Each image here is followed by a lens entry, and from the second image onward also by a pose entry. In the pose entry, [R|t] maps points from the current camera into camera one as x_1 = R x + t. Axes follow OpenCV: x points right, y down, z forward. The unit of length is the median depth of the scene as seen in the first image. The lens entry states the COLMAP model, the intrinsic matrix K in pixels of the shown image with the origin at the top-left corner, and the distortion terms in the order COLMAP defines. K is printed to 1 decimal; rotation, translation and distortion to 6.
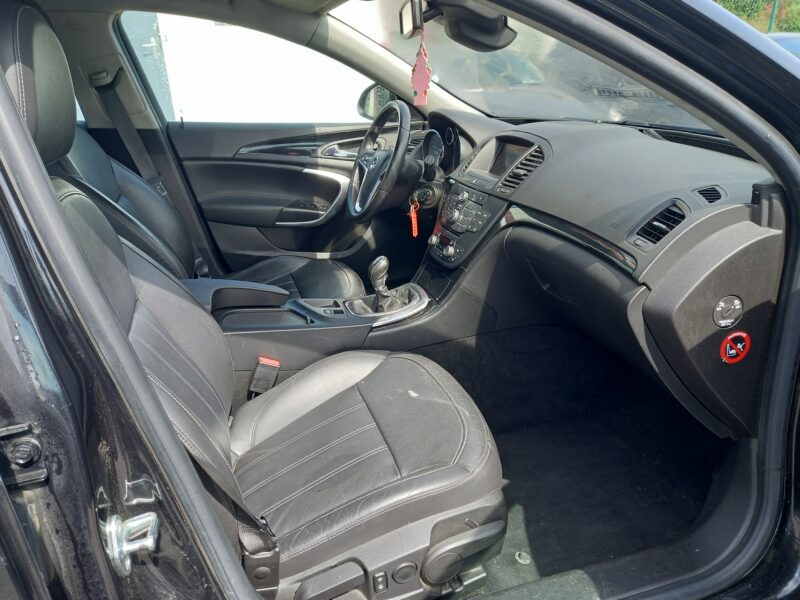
lens RADIAL K [[586.2, 0, 408.2], [0, 586.2, 303.2], [0, 0, 1]] dist [0.067861, -0.052731]
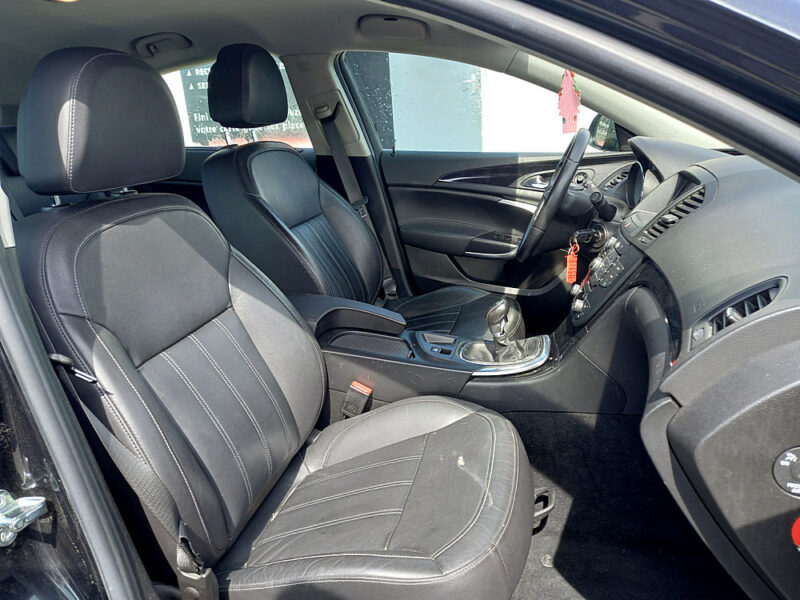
lens RADIAL K [[586.2, 0, 401.0], [0, 586.2, 303.0], [0, 0, 1]] dist [0.067861, -0.052731]
pose [[0.848173, 0.147545, -0.508757, 0.246203], [-0.170650, 0.985331, 0.001259, -0.044210], [0.501480, 0.085752, 0.860909, 0.135325]]
